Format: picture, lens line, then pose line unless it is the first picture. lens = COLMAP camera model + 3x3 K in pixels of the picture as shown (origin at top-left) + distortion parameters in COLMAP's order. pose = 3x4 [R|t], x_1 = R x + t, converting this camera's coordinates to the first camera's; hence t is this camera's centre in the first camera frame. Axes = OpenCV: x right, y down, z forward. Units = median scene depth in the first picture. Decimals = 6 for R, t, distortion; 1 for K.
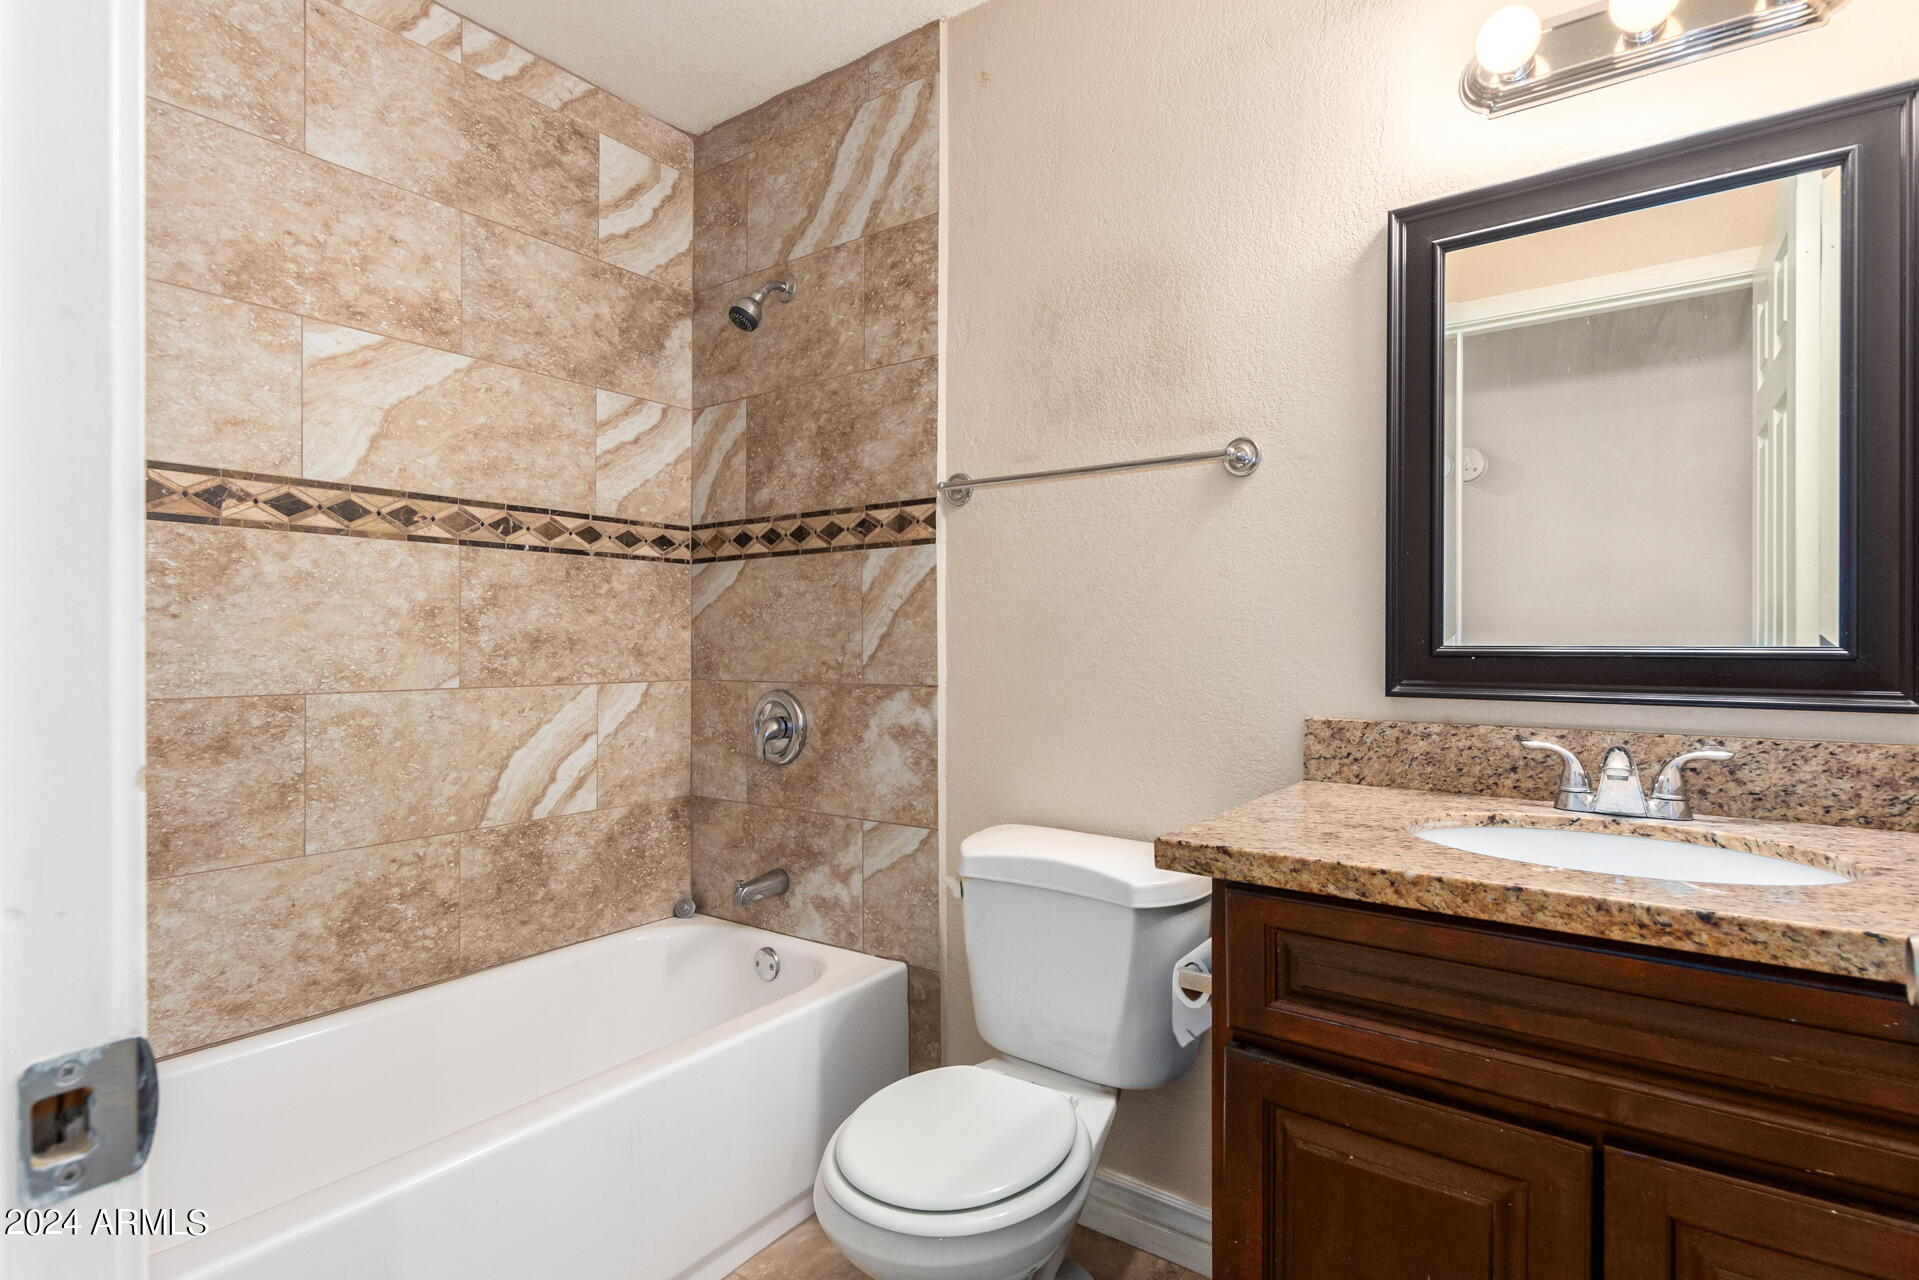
lens RADIAL K [[943.6, 0, 962.1], [0, 943.6, 641.7], [0, 0, 1]] dist [0.012688, -0.002483]
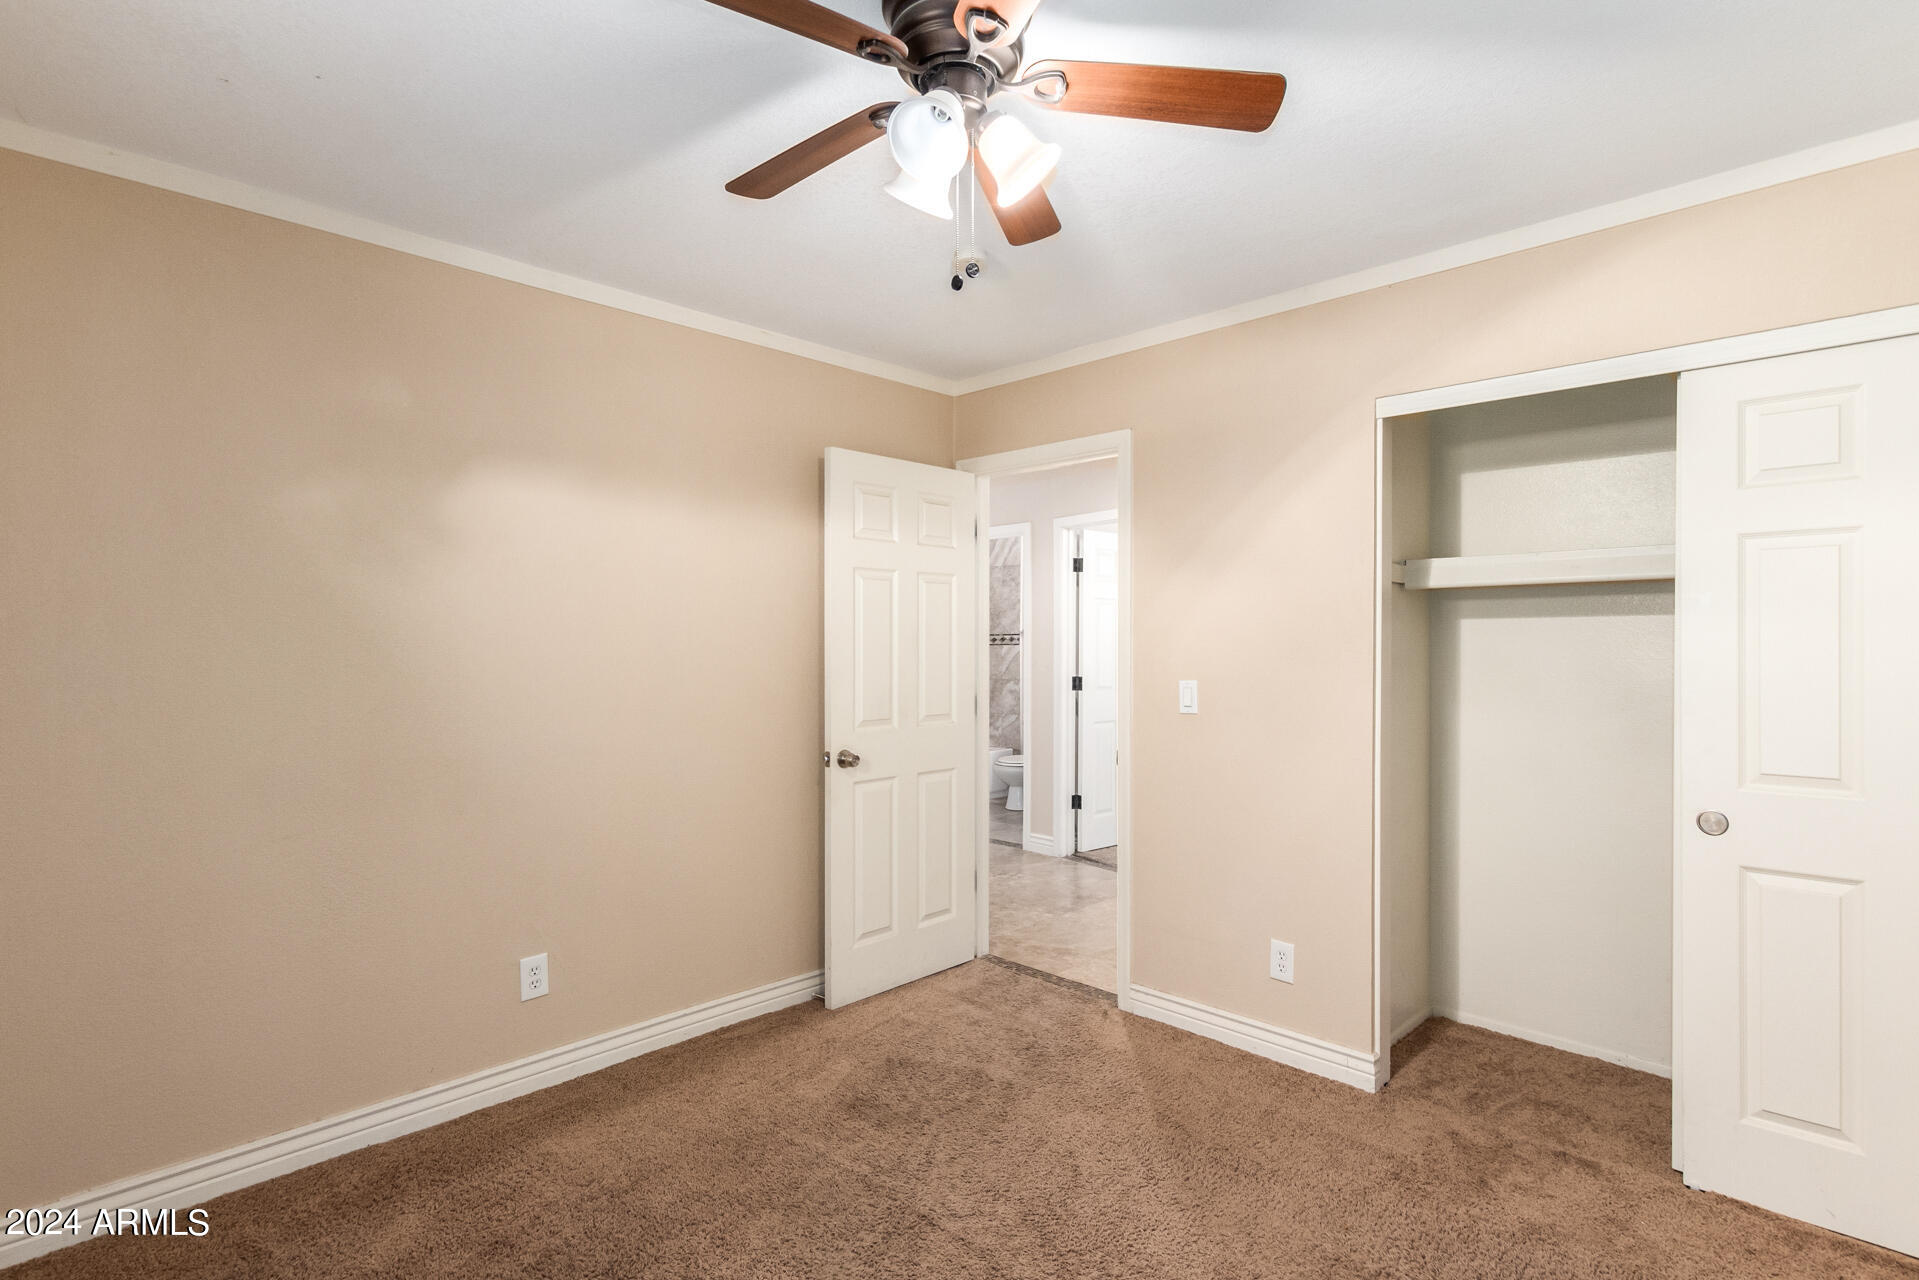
lens RADIAL K [[943.6, 0, 960.7], [0, 943.6, 643.2], [0, 0, 1]] dist [0.012688, -0.002483]
pose [[0.989485, 0.001382, -0.144630, 0.298975], [-0.001849, 0.999994, -0.003088, -0.095042], [0.144625, 0.003323, 0.989481, -2.973551]]
